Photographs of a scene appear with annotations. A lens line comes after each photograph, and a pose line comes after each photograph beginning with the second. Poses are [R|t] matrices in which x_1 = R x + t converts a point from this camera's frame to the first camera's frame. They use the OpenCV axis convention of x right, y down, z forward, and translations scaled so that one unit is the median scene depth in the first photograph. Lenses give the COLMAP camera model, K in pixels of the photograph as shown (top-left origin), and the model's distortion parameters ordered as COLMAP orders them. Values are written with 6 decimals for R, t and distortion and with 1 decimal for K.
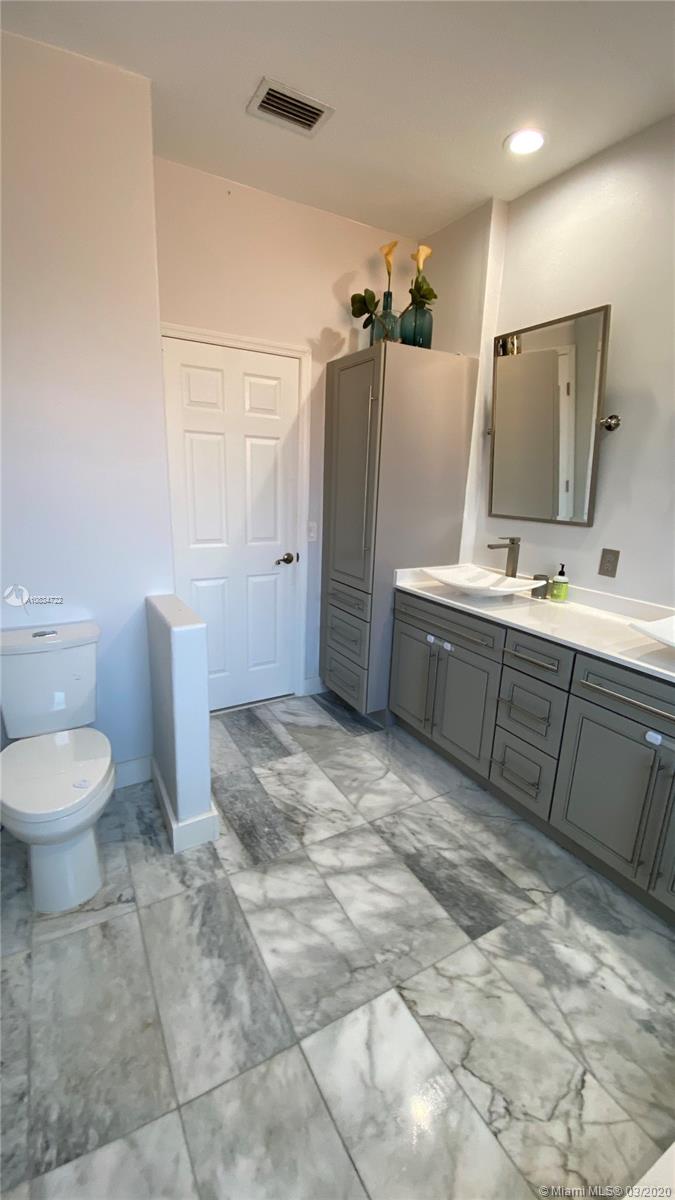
lens RADIAL K [[490.2, 0, 331.8], [0, 490.2, 593.0], [0, 0, 1]] dist [0.045106, -0.029876]
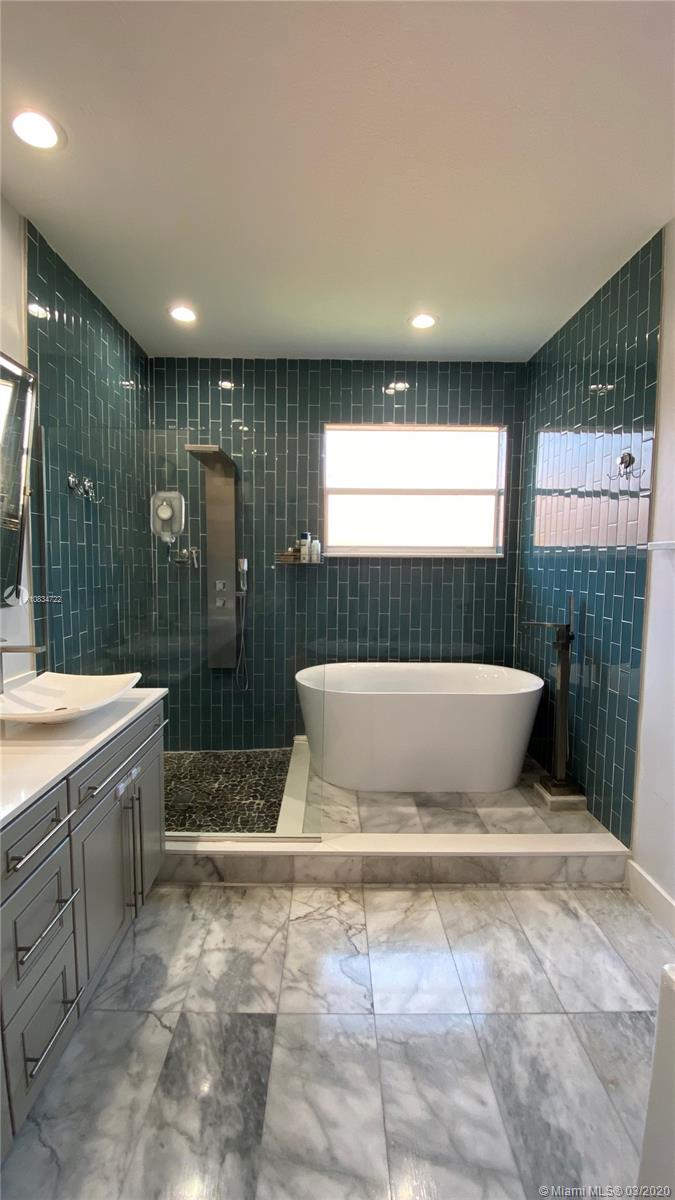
lens RADIAL K [[490.2, 0, 331.8], [0, 490.2, 593.0], [0, 0, 1]] dist [0.045106, -0.029876]
pose [[-0.876624, -0.071795, 0.475789, -0.224388], [0.070748, 0.958828, 0.275034, -0.368709], [-0.475946, 0.274762, -0.835453, 1.538195]]
